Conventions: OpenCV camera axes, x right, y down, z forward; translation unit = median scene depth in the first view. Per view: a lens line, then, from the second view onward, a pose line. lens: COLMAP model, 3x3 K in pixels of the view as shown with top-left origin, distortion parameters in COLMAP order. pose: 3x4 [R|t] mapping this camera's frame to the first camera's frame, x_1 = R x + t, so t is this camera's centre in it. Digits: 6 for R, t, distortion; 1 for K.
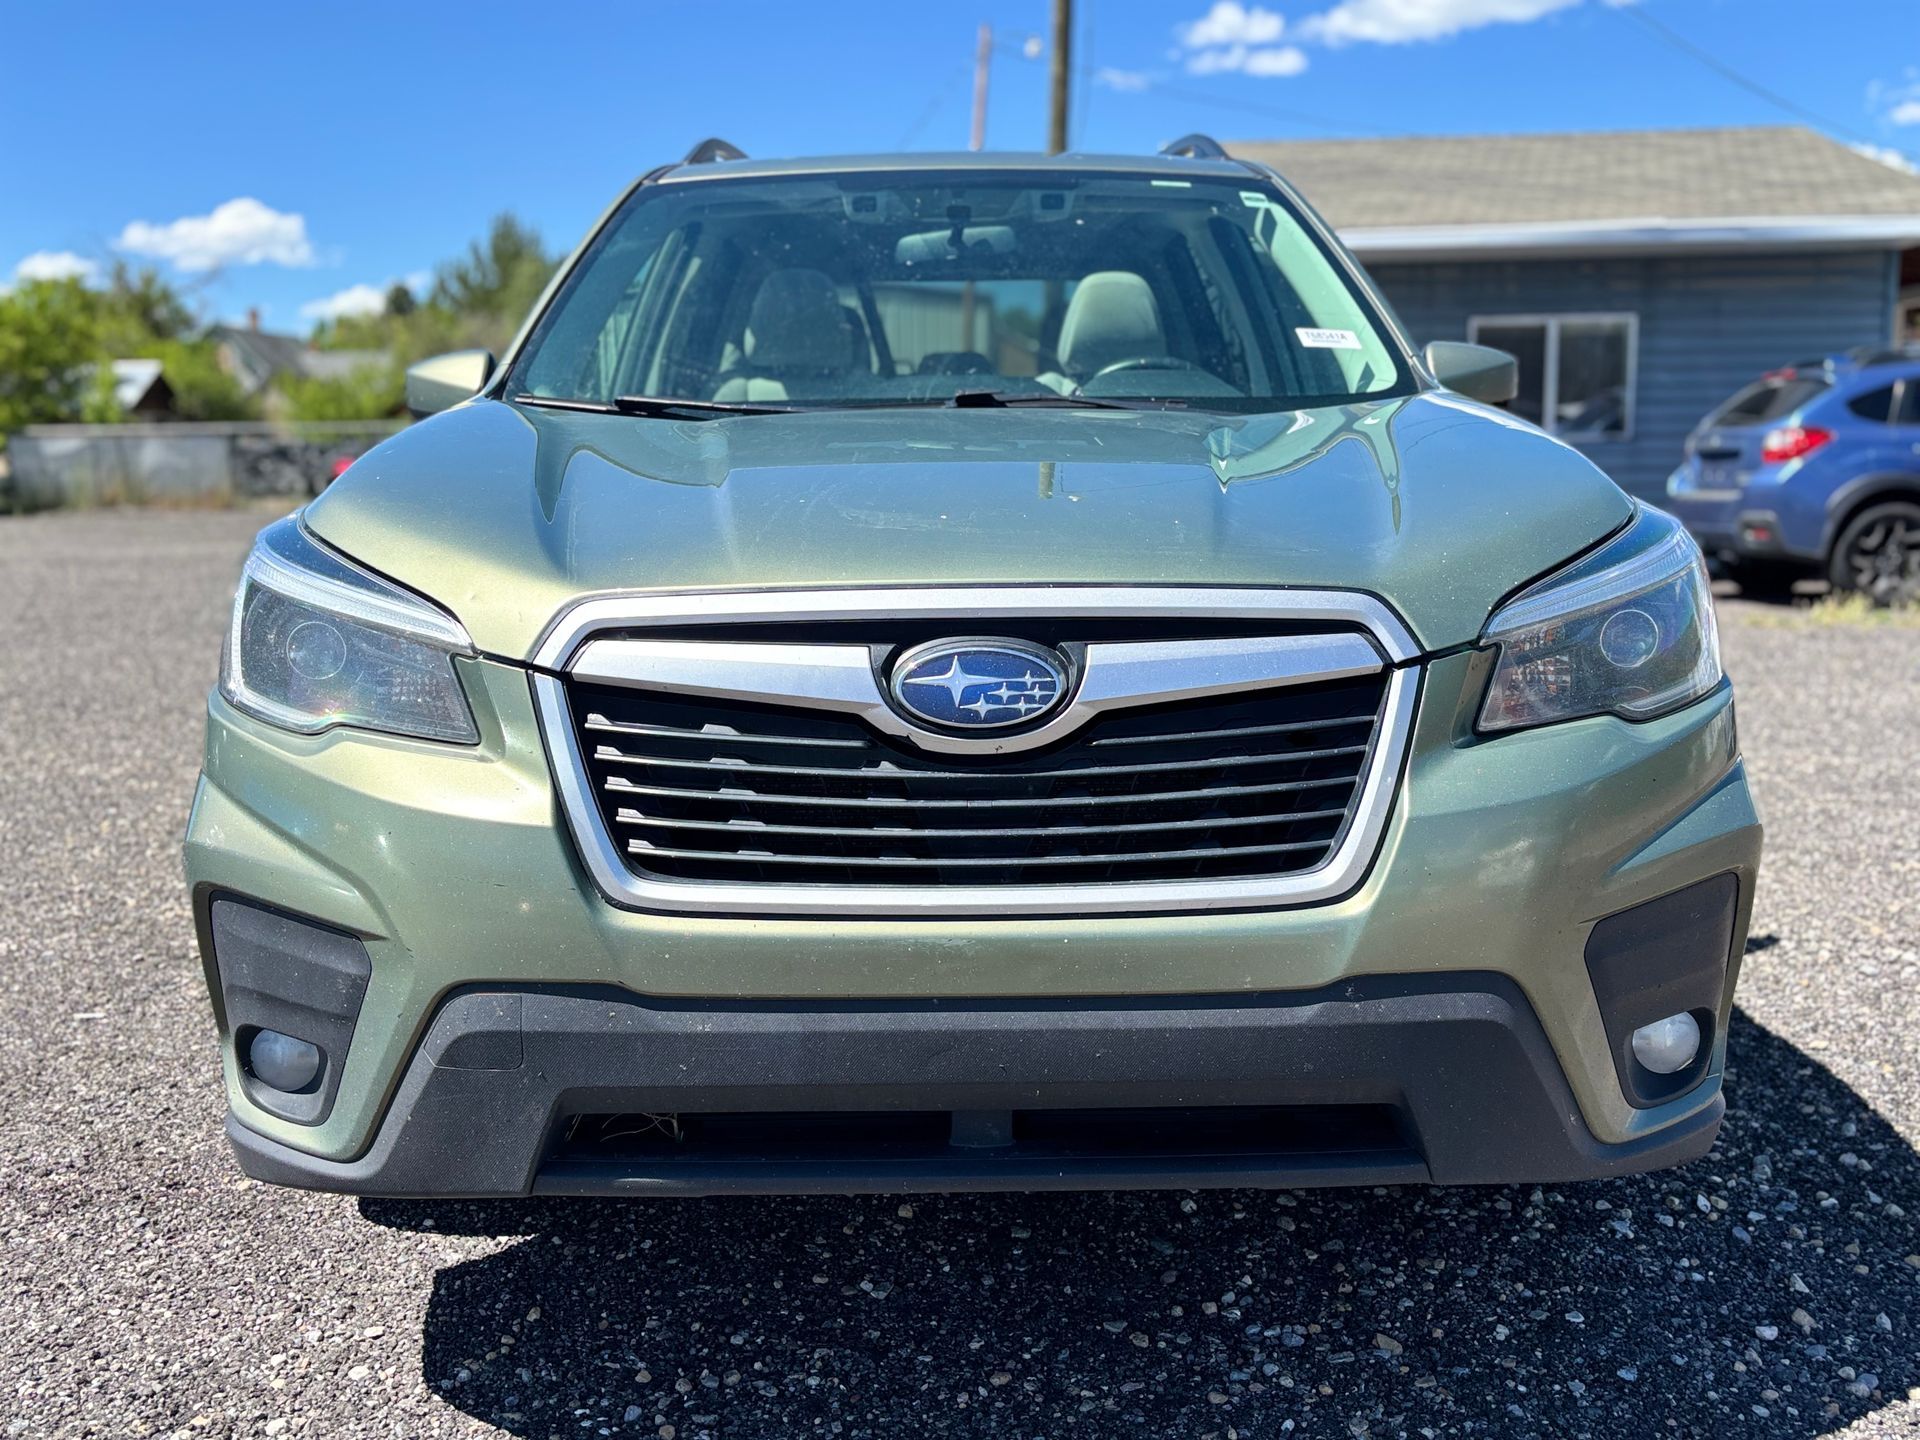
lens RADIAL K [[1777.1, 0, 1033.7], [0, 1777.1, 715.2], [0, 0, 1]] dist [-0.000617, 0.009559]
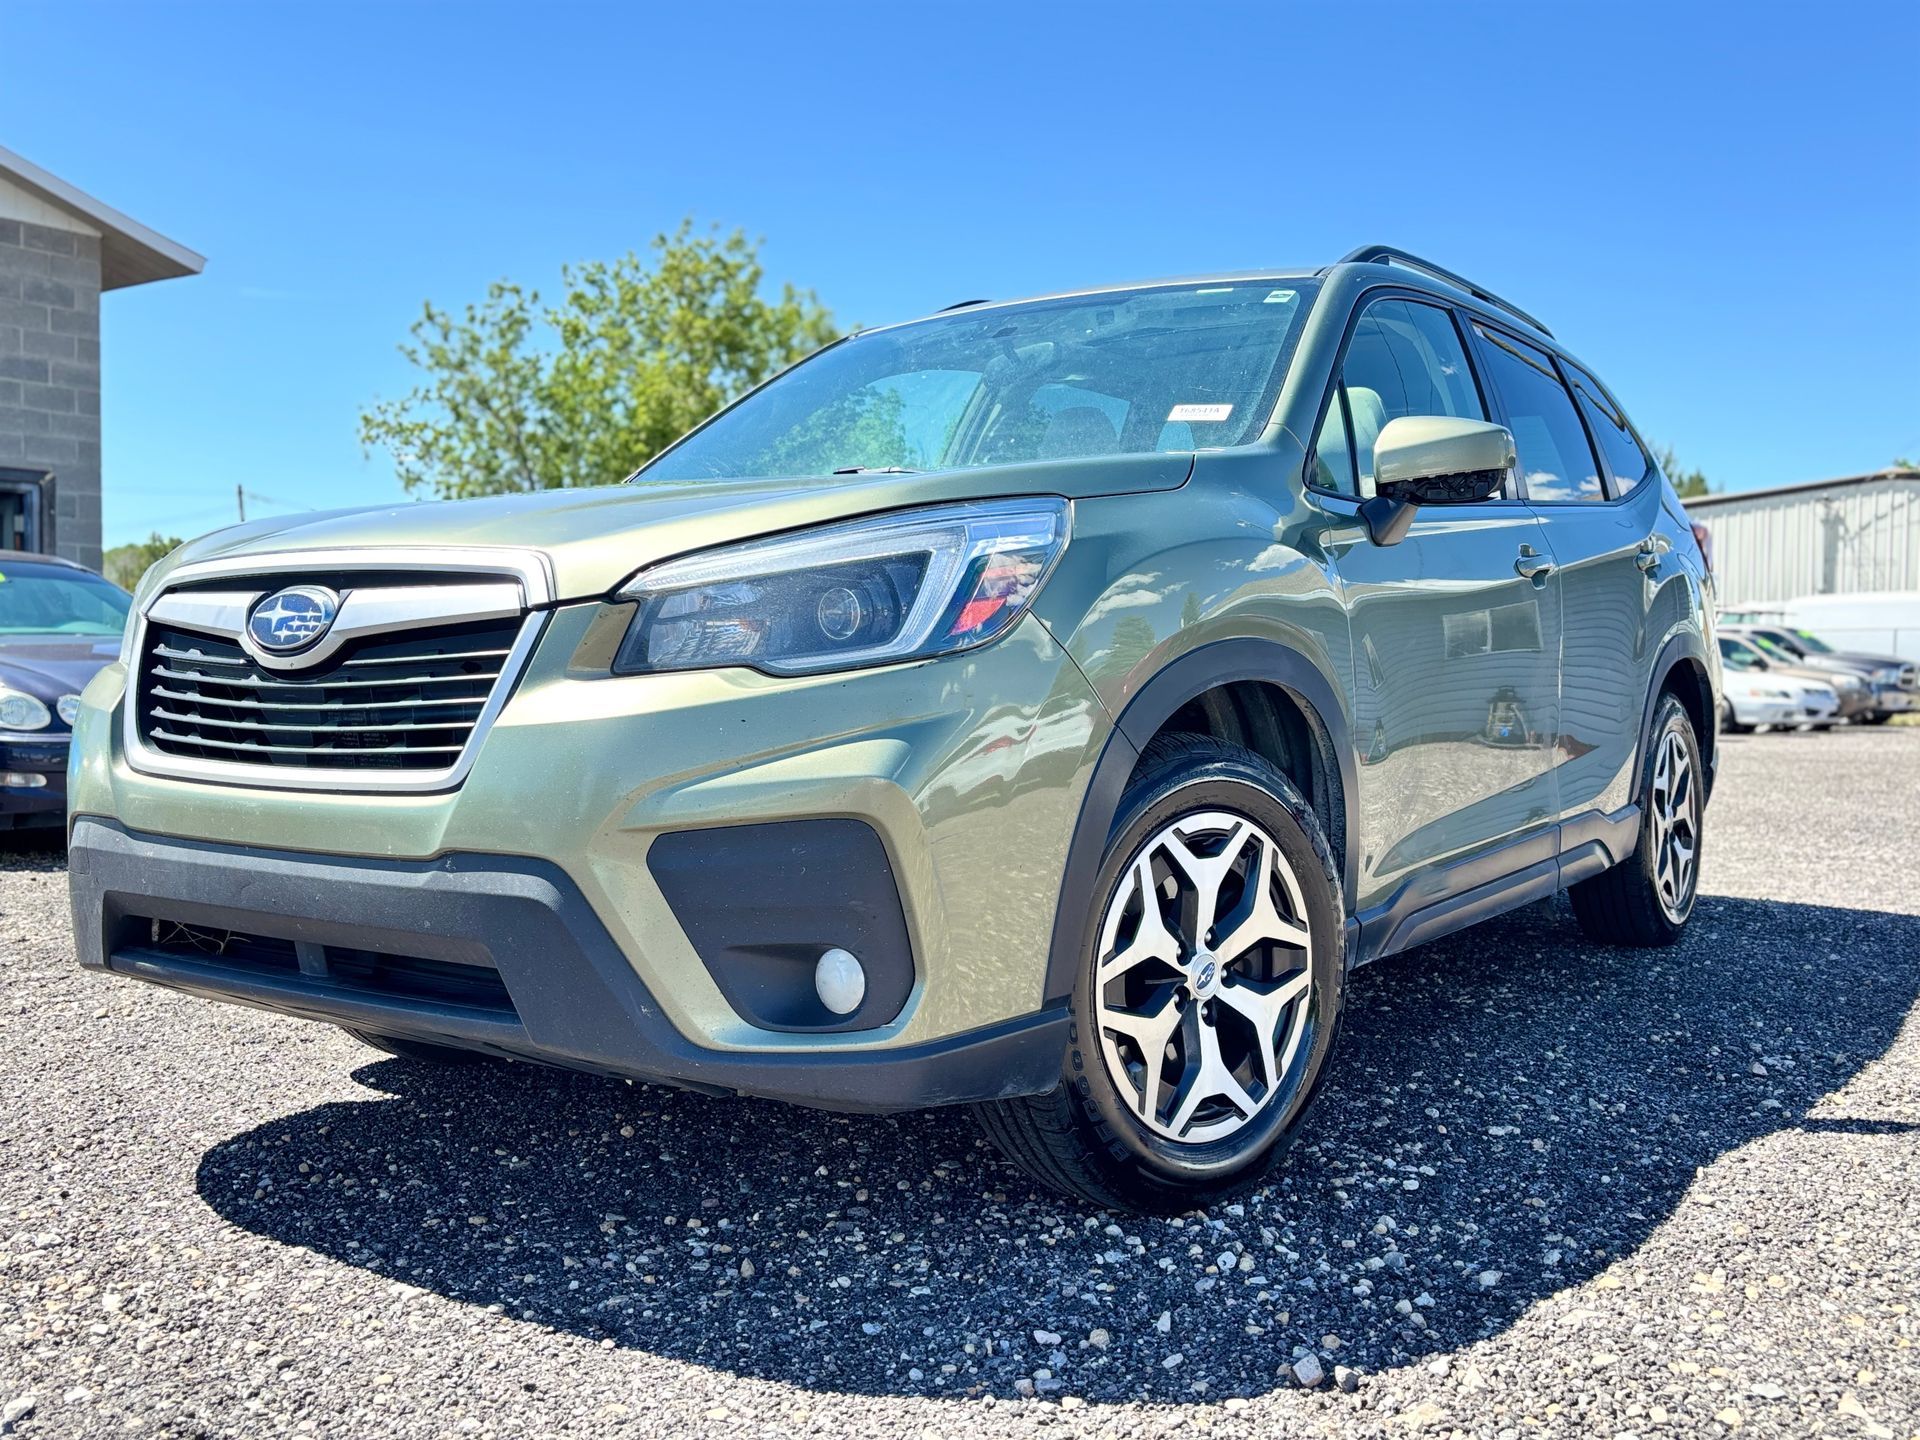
lens RADIAL K [[1777.1, 0, 1033.7], [0, 1777.1, 715.2], [0, 0, 1]] dist [-0.000617, 0.009559]
pose [[0.823606, 0.024194, -0.566646, 1.210358], [-0.093469, 0.991219, -0.093533, 0.130302], [0.559407, 0.129999, 0.818635, 0.200867]]
